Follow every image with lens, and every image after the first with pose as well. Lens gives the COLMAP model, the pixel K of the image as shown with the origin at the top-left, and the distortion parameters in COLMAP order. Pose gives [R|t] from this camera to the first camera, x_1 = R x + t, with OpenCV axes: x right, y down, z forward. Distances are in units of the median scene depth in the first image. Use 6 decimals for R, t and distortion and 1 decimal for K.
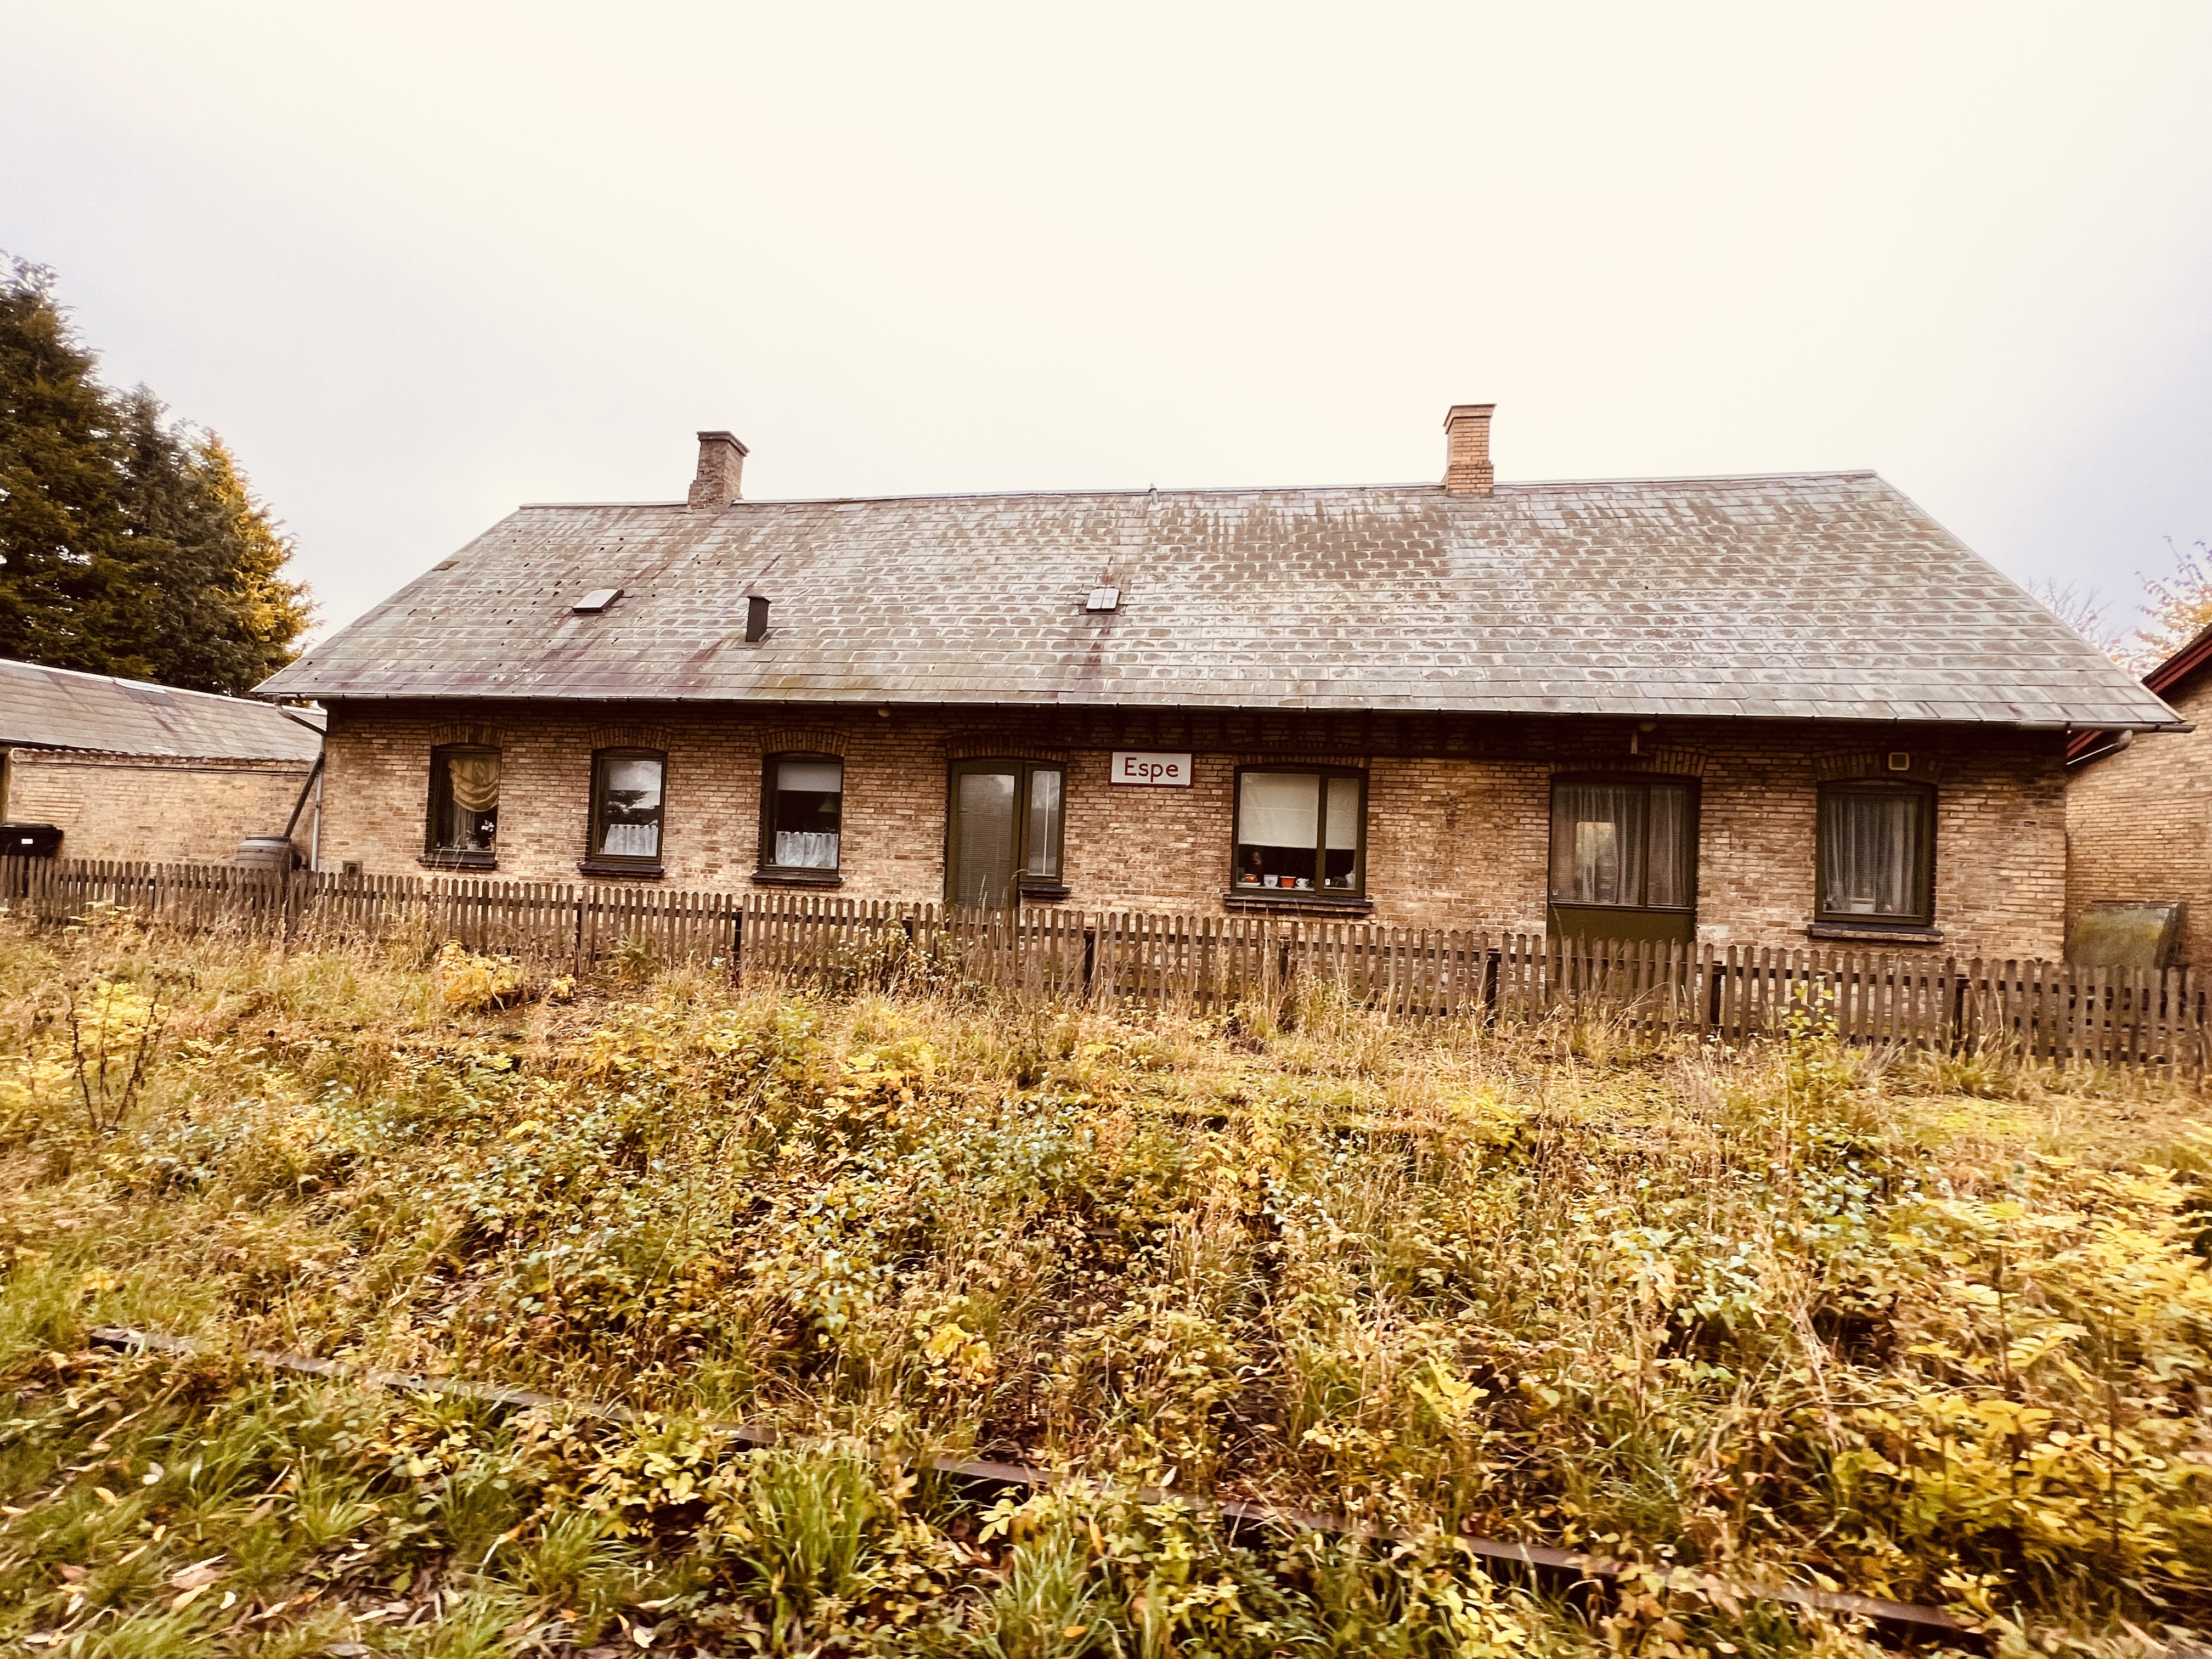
lens RADIAL K [[847.9, 0, 1108.4], [0, 847.9, 831.8], [0, 0, 1]] dist [-0.001444, -0.000099]
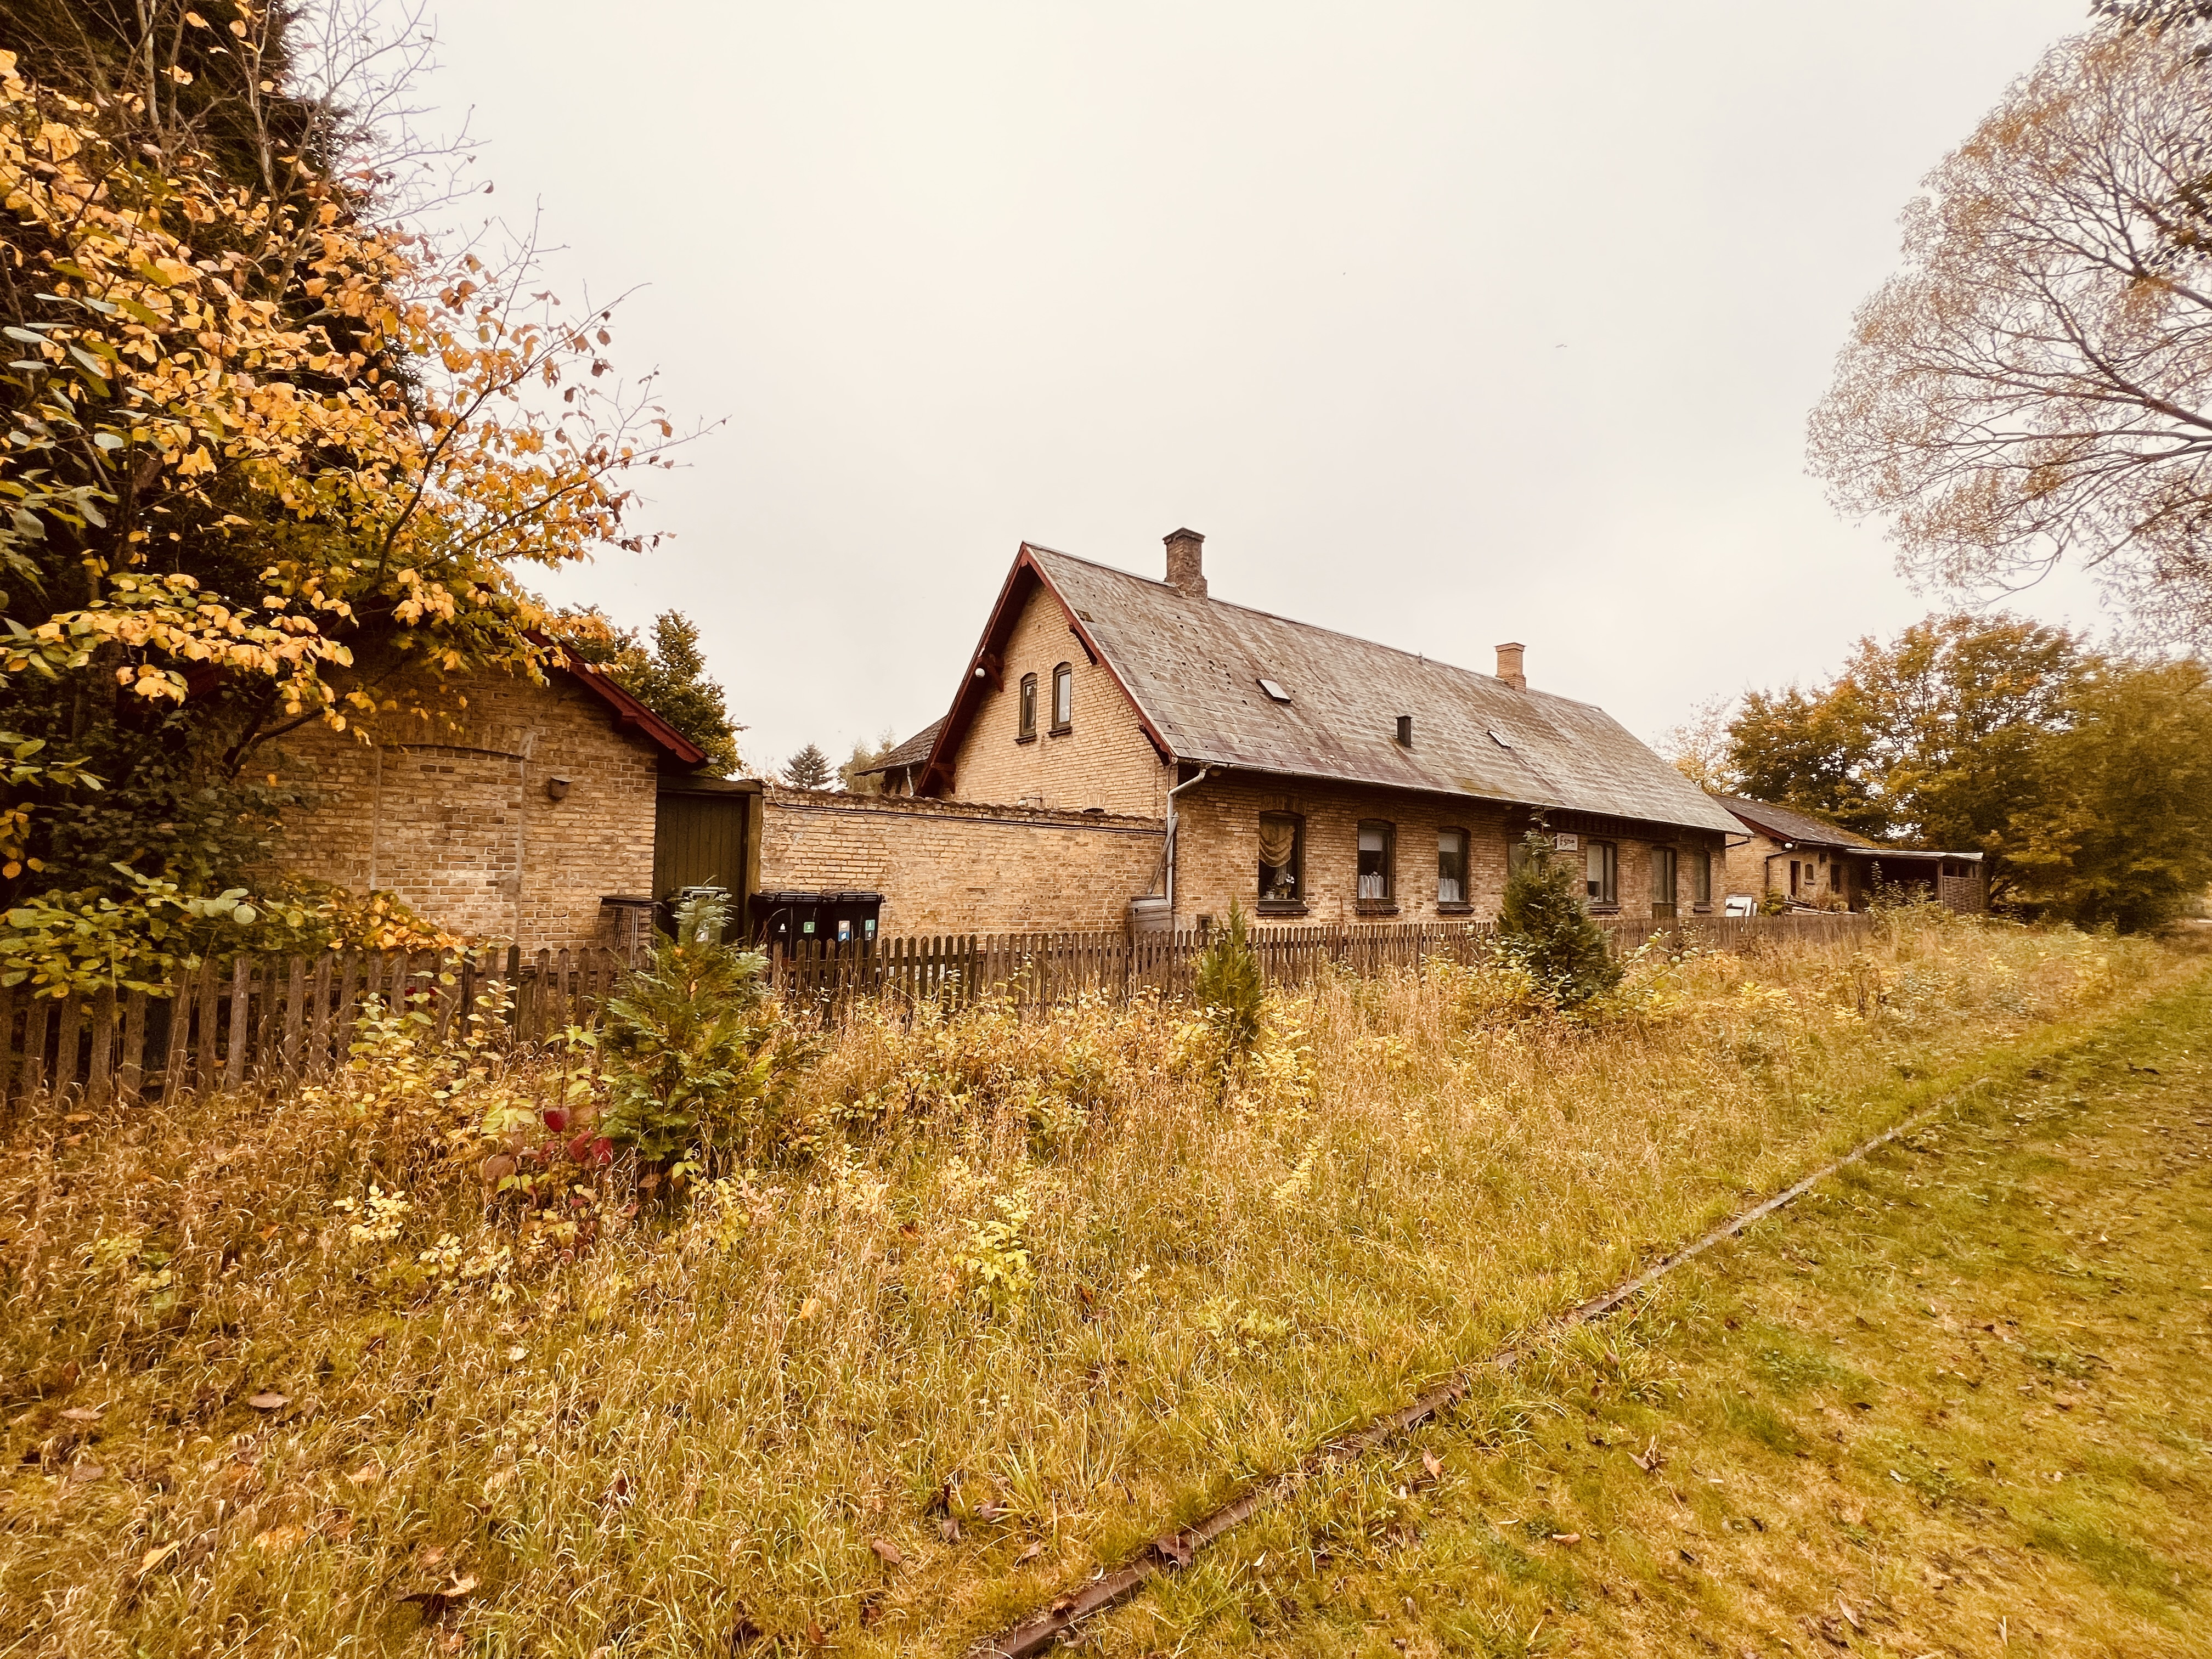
lens RADIAL K [[884.6, 0, 1111.6], [0, 884.6, 832.3], [0, 0, 1]] dist [-0.003299, 0.001289]
pose [[0.701894, 0.013611, 0.712152, -1.810458], [-0.005147, 0.999888, -0.014038, -0.054970], [-0.712263, 0.006188, 0.701885, 0.292707]]
